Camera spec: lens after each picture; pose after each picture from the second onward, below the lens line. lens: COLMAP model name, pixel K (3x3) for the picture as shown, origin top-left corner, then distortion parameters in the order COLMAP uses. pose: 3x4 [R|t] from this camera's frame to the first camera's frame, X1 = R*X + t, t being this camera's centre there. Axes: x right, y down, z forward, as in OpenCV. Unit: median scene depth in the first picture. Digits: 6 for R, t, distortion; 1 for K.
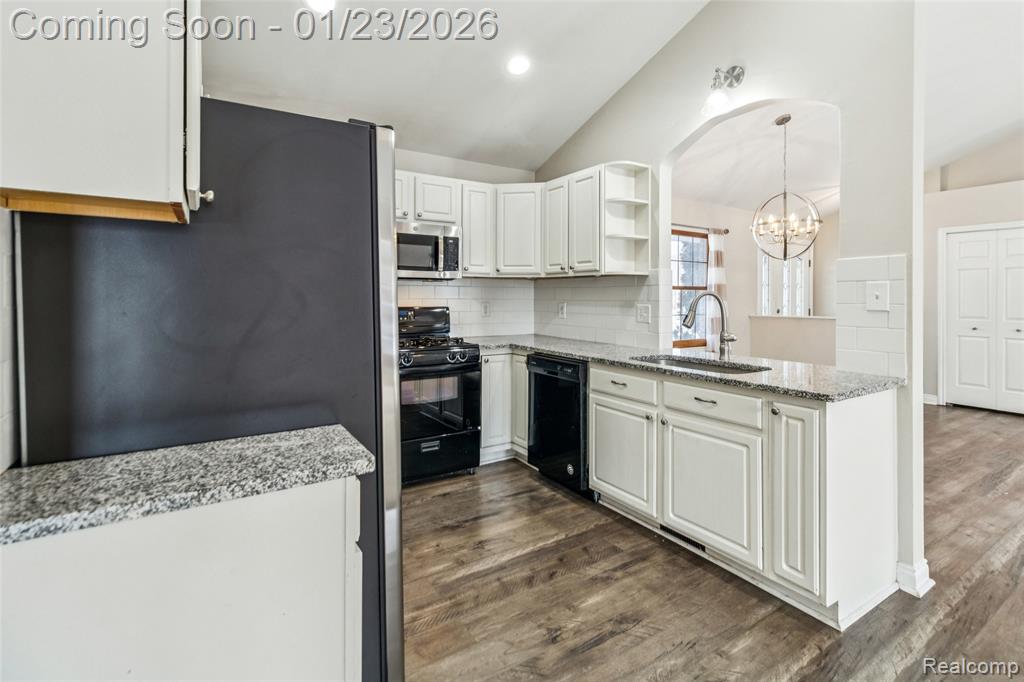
lens RADIAL K [[485.5, 0, 539.3], [0, 485.5, 292.4], [0, 0, 1]] dist [0.002434, 0.001187]
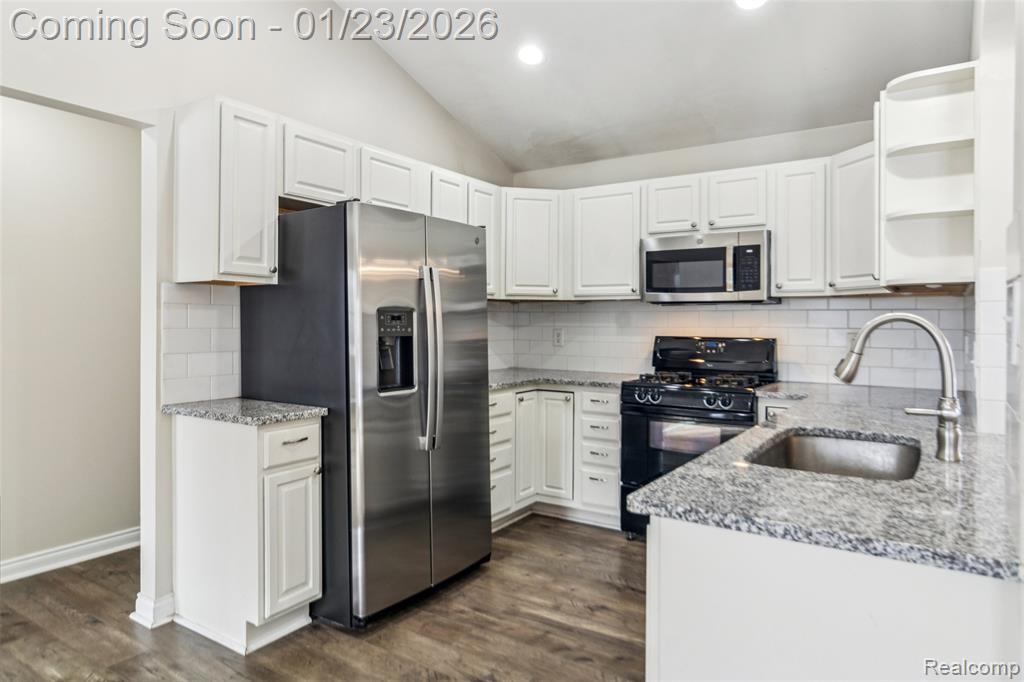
lens RADIAL K [[643.0, 0, 516.4], [0, 643.0, 320.4], [0, 0, 1]] dist [0.010037, -0.003702]
pose [[0.380924, -0.003783, -0.924598, 0.698525], [0.005360, 0.999984, -0.001884, 0.002726], [0.924591, -0.004238, 0.380938, 0.332256]]
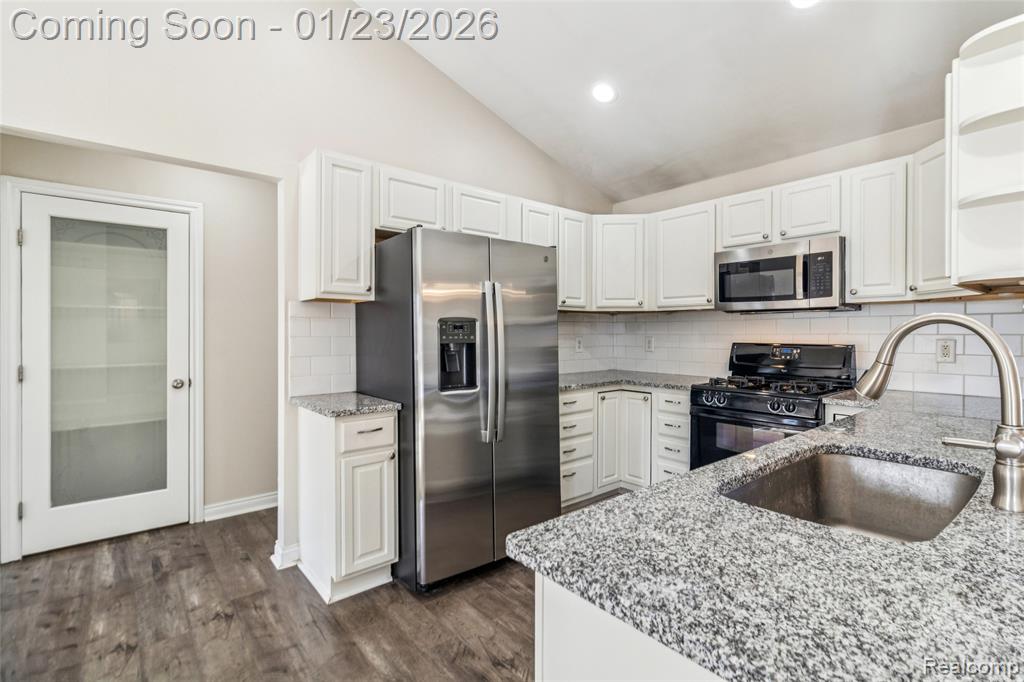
lens RADIAL K [[485.5, 0, 540.4], [0, 485.5, 334.8], [0, 0, 1]] dist [0.002434, 0.001187]
pose [[0.122118, 0.002120, -0.992513, 0.599877], [0.011515, 0.999927, 0.003552, 0.007778], [0.992449, -0.011863, 0.122085, 0.548300]]
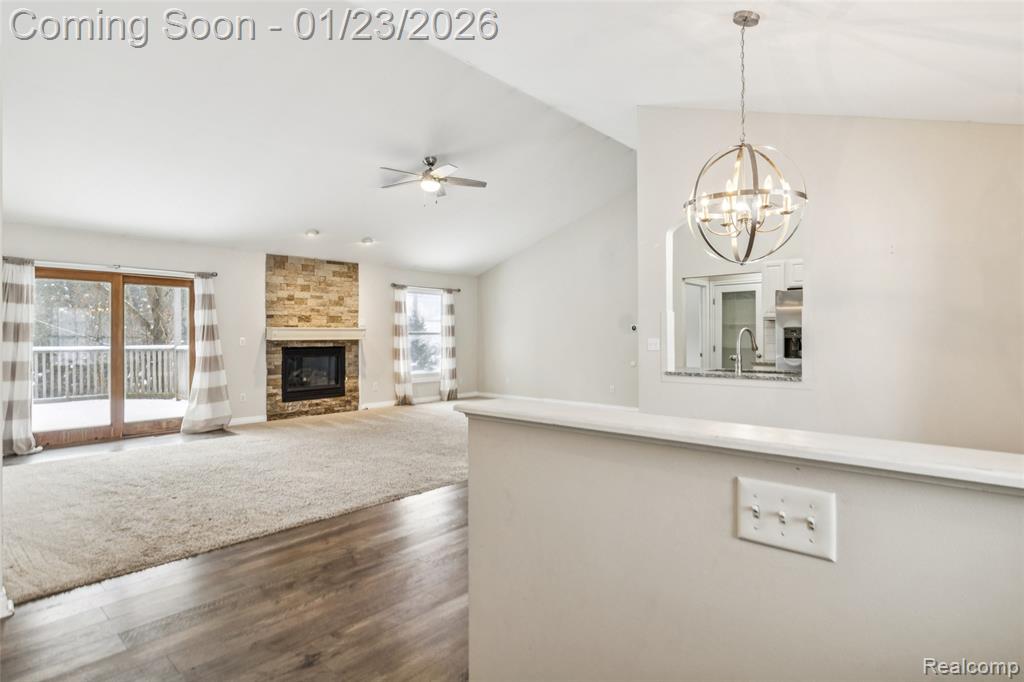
lens RADIAL K [[533.7, 0, 516.3], [0, 533.7, 333.3], [0, 0, 1]] dist [0.000673, -0.000424]
pose [[-0.969962, -0.002482, -0.243243, 1.273909], [0.001706, 0.999854, -0.017005, 0.035940], [0.243249, -0.016909, -0.969816, 2.139186]]
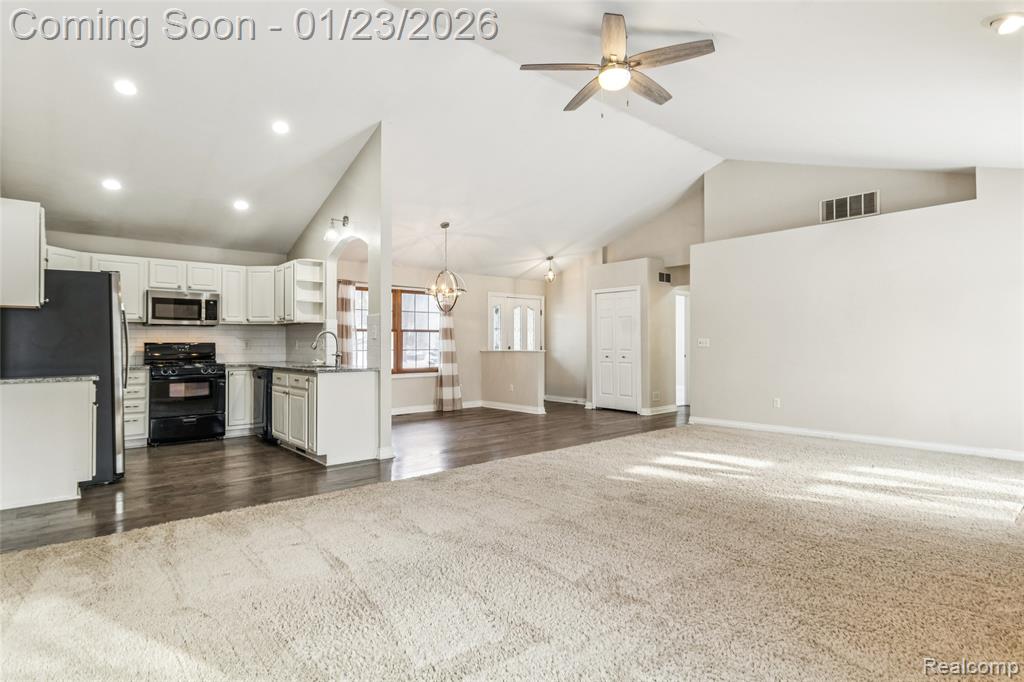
lens RADIAL K [[534.3, 0, 518.3], [0, 534.3, 331.1], [0, 0, 1]] dist [-0.000428, 0.005648]
pose [[0.993372, -0.005437, 0.114815, 0.747983], [0.007172, 0.999866, -0.014706, 0.030321], [-0.114720, 0.015432, 0.993278, -1.071330]]
